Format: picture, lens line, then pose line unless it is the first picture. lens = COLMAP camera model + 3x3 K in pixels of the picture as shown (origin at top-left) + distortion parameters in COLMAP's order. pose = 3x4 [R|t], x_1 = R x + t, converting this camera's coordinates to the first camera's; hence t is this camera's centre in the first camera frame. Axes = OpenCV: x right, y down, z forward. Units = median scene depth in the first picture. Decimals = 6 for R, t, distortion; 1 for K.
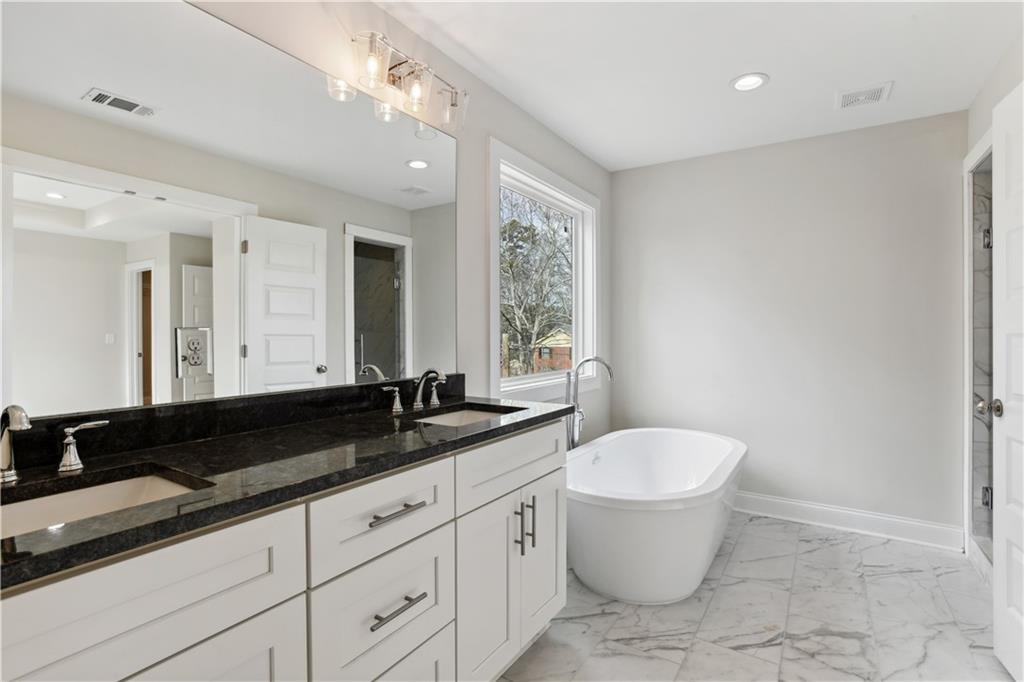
lens RADIAL K [[489.0, 0, 518.0], [0, 489.0, 341.4], [0, 0, 1]] dist [-0.042152, 0.014658]
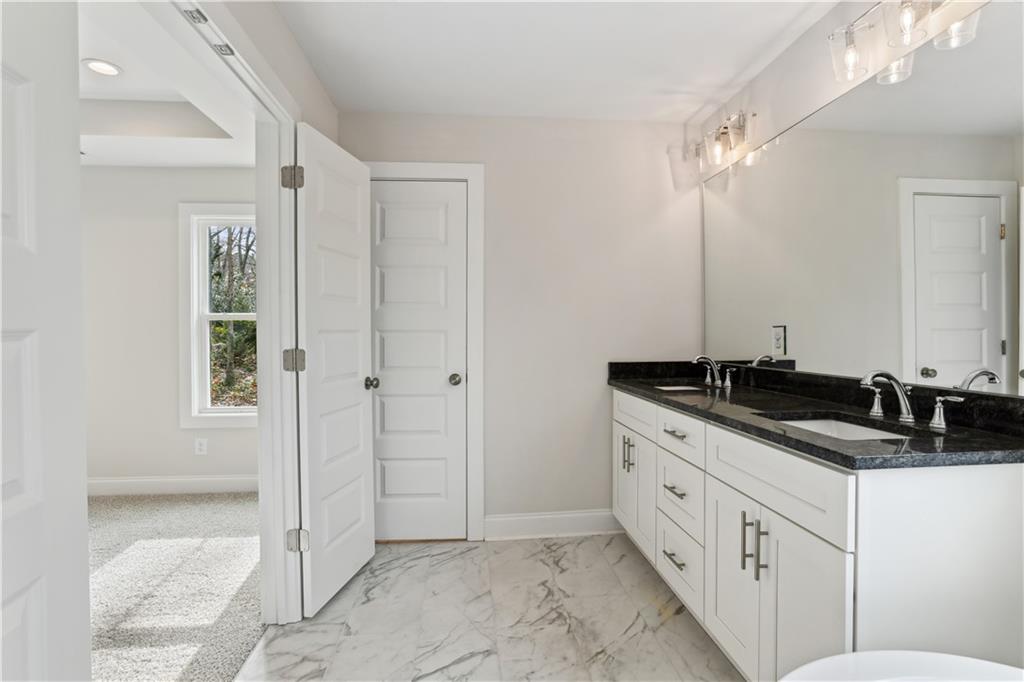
lens RADIAL K [[489.0, 0, 507.7], [0, 489.0, 337.7], [0, 0, 1]] dist [-0.042152, 0.014658]
pose [[-0.796589, 0.016560, -0.604295, 0.815942], [0.002822, 0.999716, 0.023676, -0.020580], [0.604515, 0.017154, -0.796409, 1.293487]]
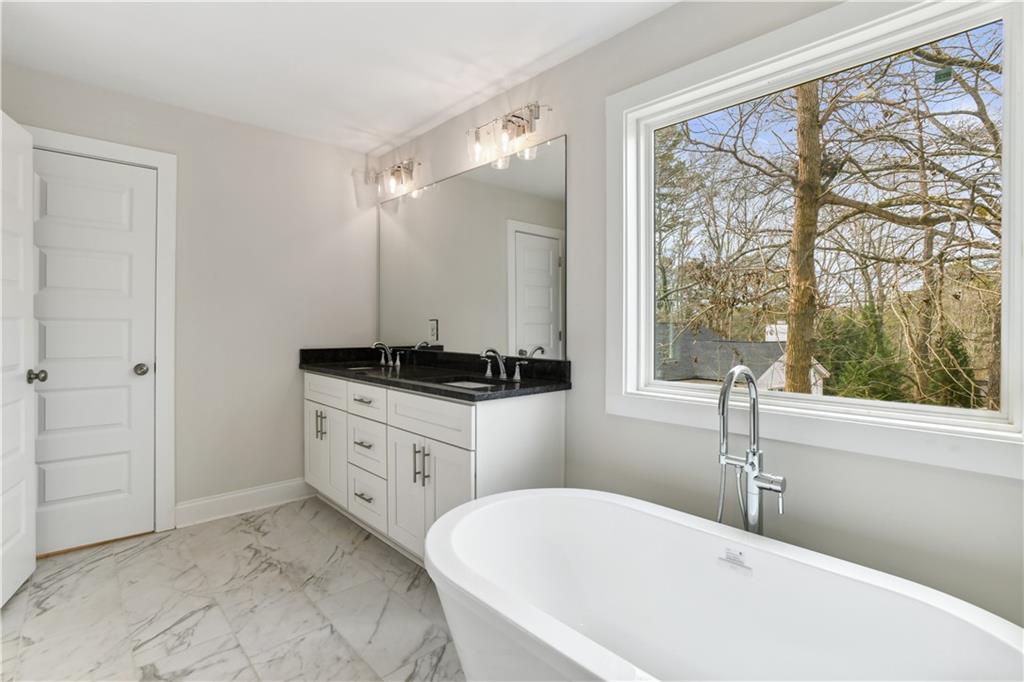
lens RADIAL K [[489.0, 0, 505.2], [0, 489.0, 332.5], [0, 0, 1]] dist [-0.042152, 0.014658]
pose [[-0.253525, 0.020336, -0.967115, 1.133382], [-0.016198, 0.999550, 0.025264, -0.022102], [0.967193, 0.022070, -0.253082, 1.416124]]
